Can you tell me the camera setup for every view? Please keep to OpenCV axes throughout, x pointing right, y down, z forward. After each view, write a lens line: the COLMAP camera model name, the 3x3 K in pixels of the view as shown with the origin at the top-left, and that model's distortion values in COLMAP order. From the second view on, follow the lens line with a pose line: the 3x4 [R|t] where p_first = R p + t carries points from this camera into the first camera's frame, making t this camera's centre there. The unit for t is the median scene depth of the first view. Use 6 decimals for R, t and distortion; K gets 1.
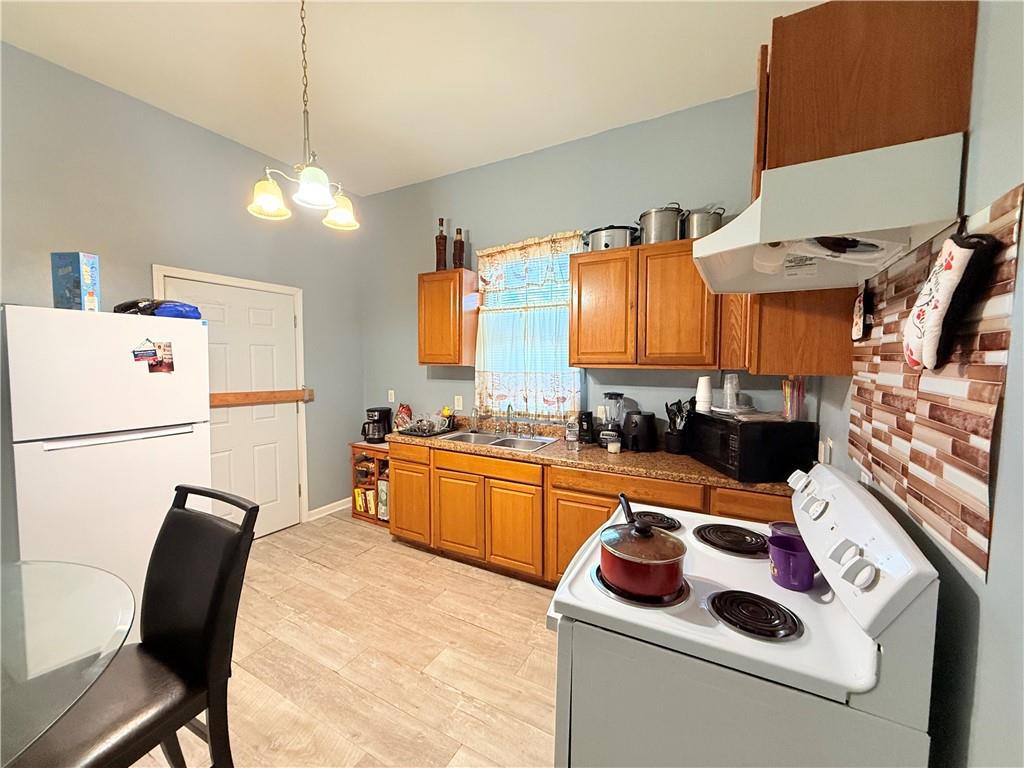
lens RADIAL K [[404.9, 0, 508.2], [0, 404.9, 384.6], [0, 0, 1]] dist [-0.000305, 0.000102]
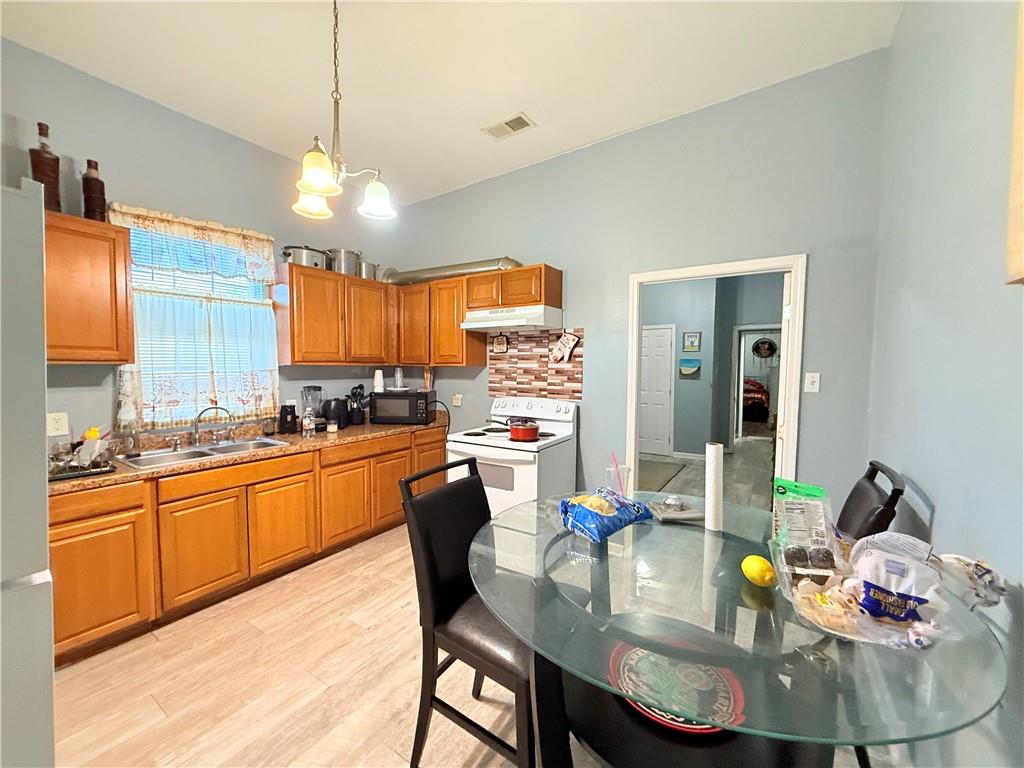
lens RADIAL K [[404.9, 0, 508.2], [0, 404.9, 384.6], [0, 0, 1]] dist [-0.000305, 0.000102]
pose [[0.079098, -0.051214, 0.995550, -0.938251], [0.055992, 0.997331, 0.046857, -0.008463], [-0.995293, 0.052036, 0.081754, 0.343920]]
